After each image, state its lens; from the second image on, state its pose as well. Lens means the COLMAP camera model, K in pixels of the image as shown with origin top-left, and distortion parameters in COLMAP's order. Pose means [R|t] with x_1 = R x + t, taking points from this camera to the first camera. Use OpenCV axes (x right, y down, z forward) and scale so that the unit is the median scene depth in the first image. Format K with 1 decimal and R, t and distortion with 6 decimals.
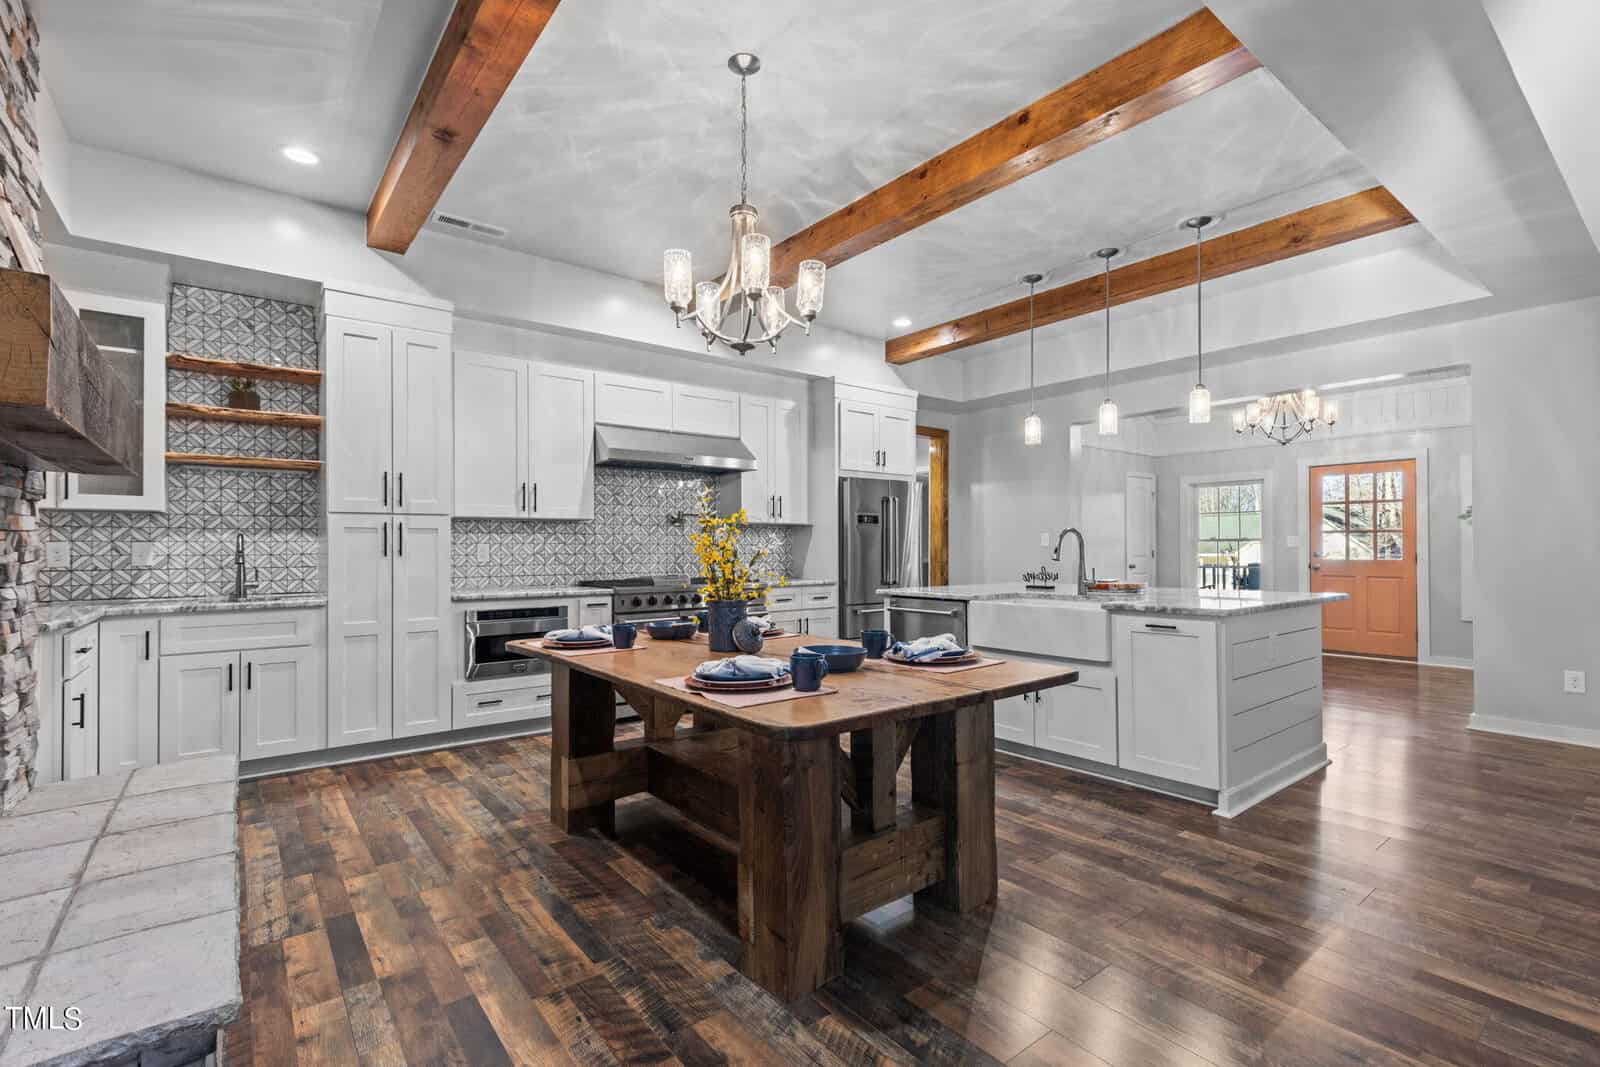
lens RADIAL K [[726.8, 0, 804.0], [0, 726.8, 540.9], [0, 0, 1]] dist [0.008341, -0.001612]
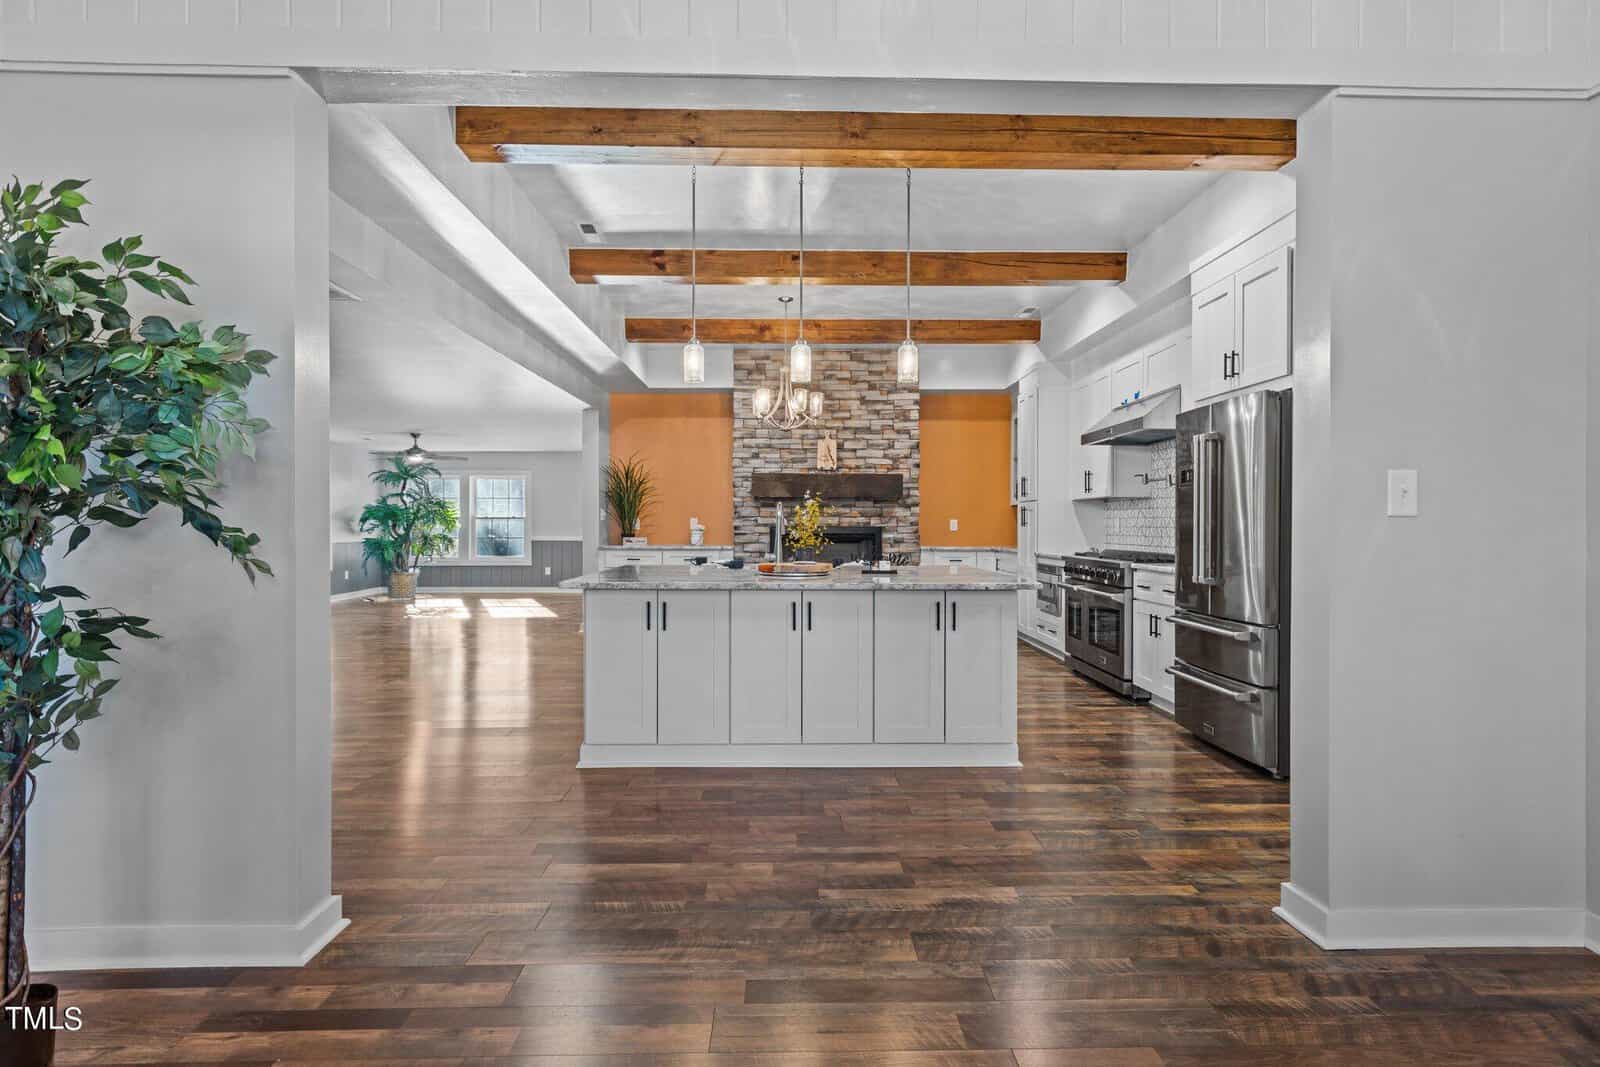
lens RADIAL K [[856.3, 0, 808.2], [0, 856.3, 529.3], [0, 0, 1]] dist [0.006414, -0.001551]
pose [[-0.599140, 0.007862, -0.800606, 1.322833], [0.009667, 0.999950, 0.002586, 0.017486], [0.800586, -0.006190, -0.599186, 1.775515]]
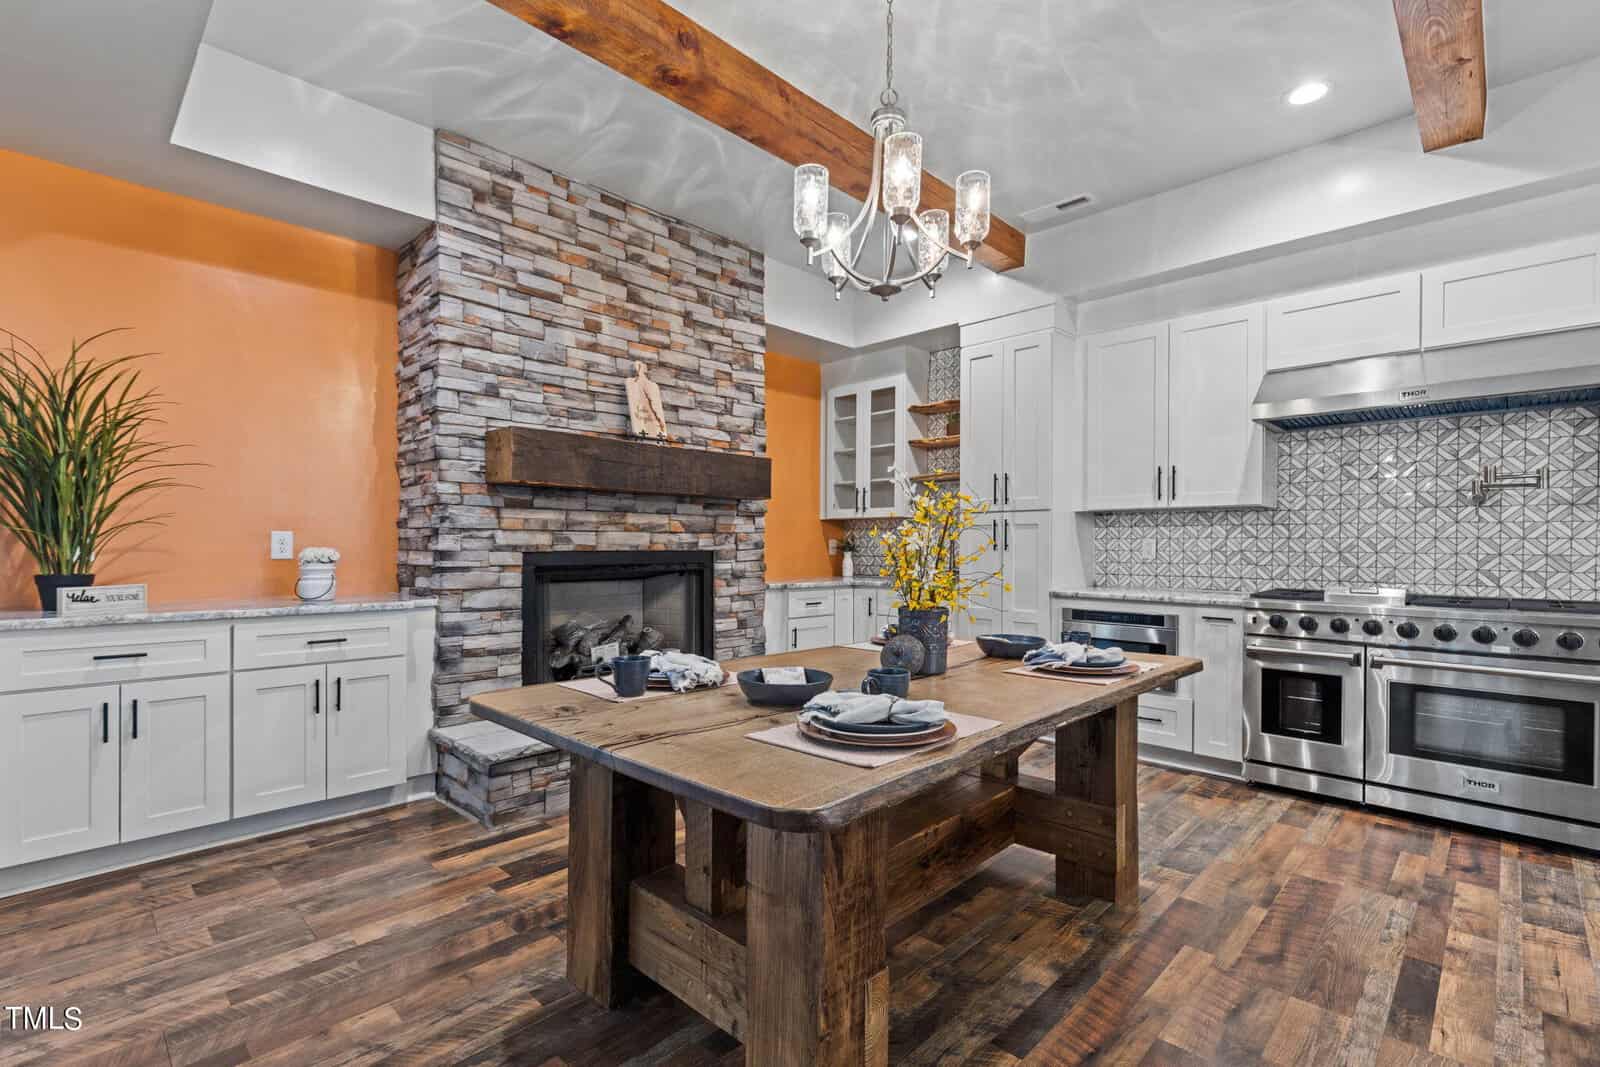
lens RADIAL K [[726.8, 0, 794.3], [0, 726.8, 552.4], [0, 0, 1]] dist [0.008341, -0.001612]
pose [[0.126873, 0.014298, -0.991816, 0.477923], [0.007803, 0.999851, 0.015412, 0.004927], [0.991888, -0.009695, 0.126742, 0.546631]]
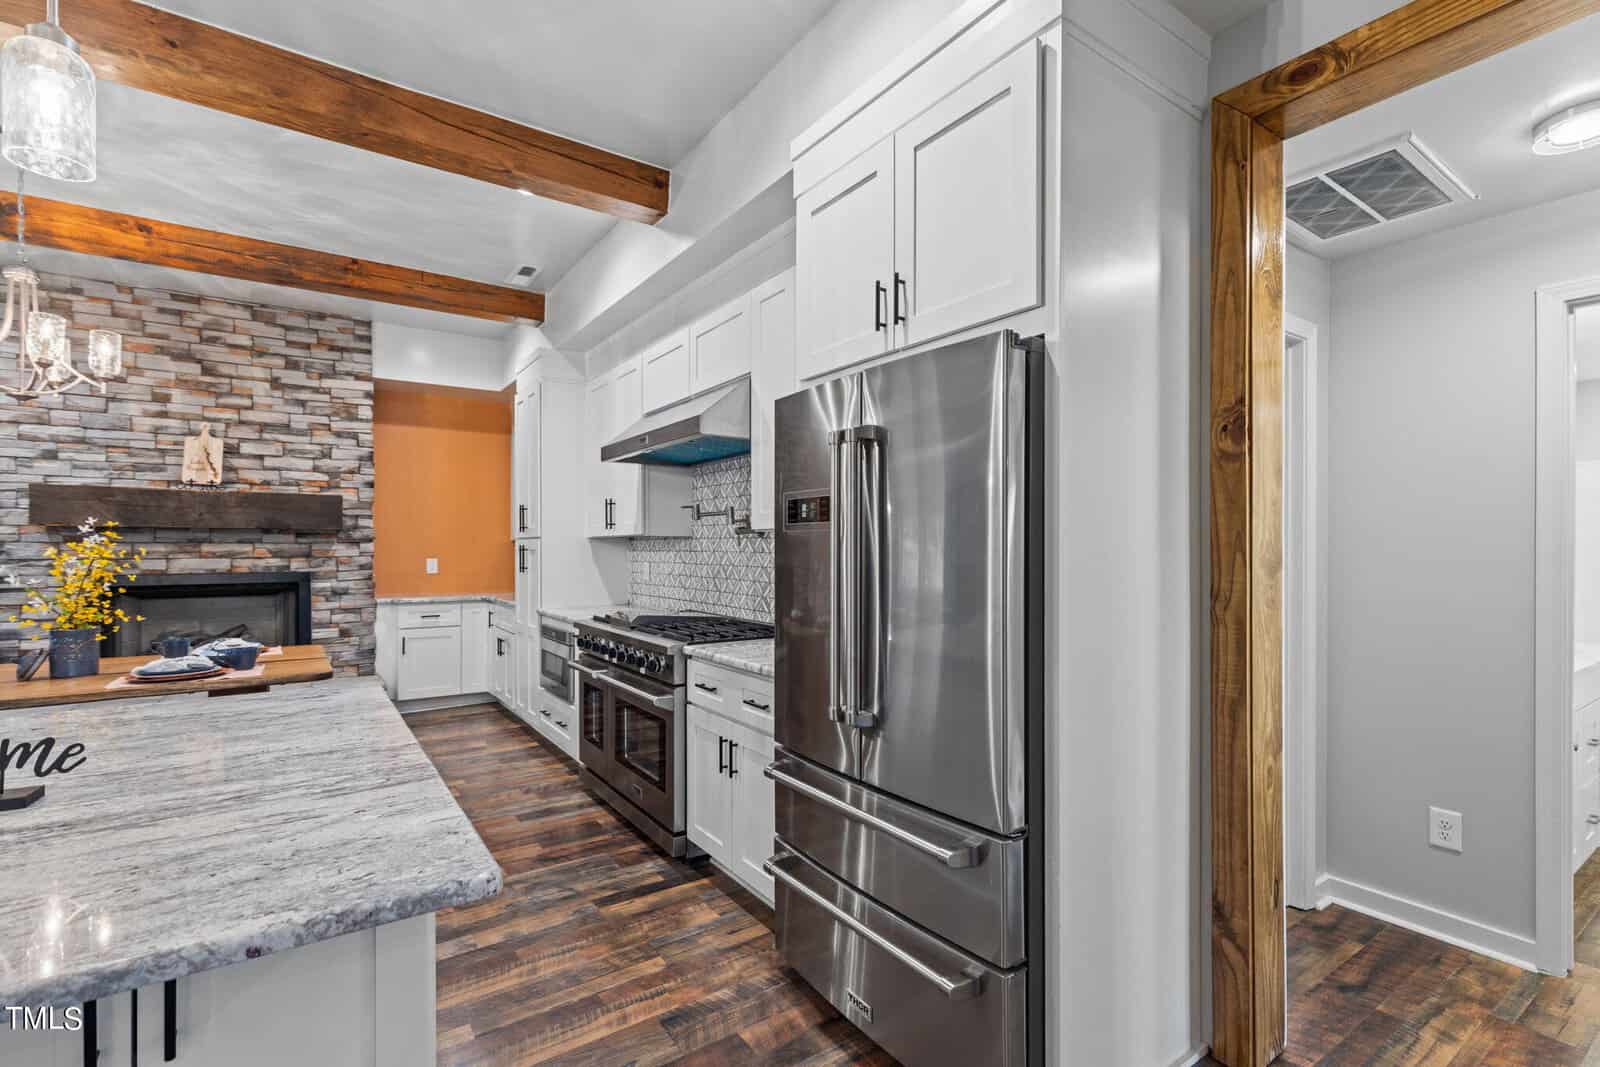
lens RADIAL K [[726.8, 0, 789.6], [0, 726.8, 550.7], [0, 0, 1]] dist [0.008341, -0.001612]
pose [[-0.068686, 0.007178, -0.997613, 0.642339], [0.010900, 0.999920, 0.006445, -0.019096], [0.997579, -0.010431, -0.068759, 1.526242]]
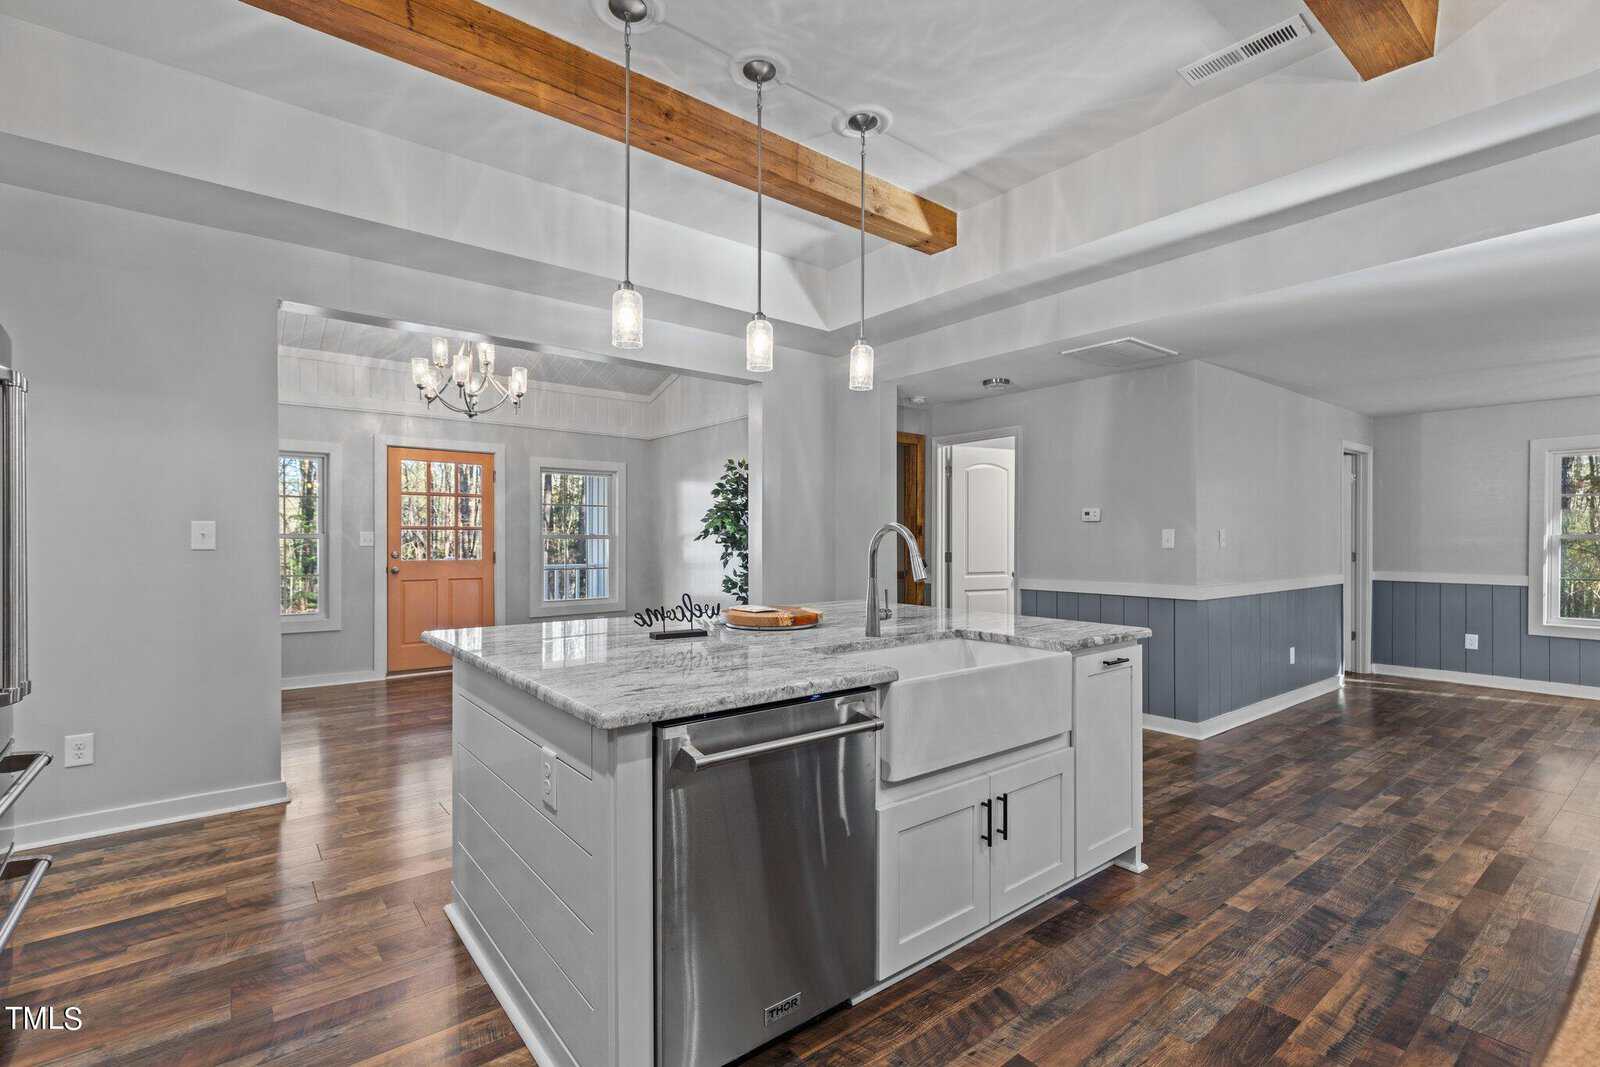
lens RADIAL K [[726.8, 0, 794.7], [0, 726.8, 542.4], [0, 0, 1]] dist [0.008341, -0.001612]
pose [[0.004789, -0.000285, 0.999988, -0.221611], [-0.012541, 0.999921, 0.000345, -0.002336], [-0.999910, -0.012543, 0.004785, 1.088205]]
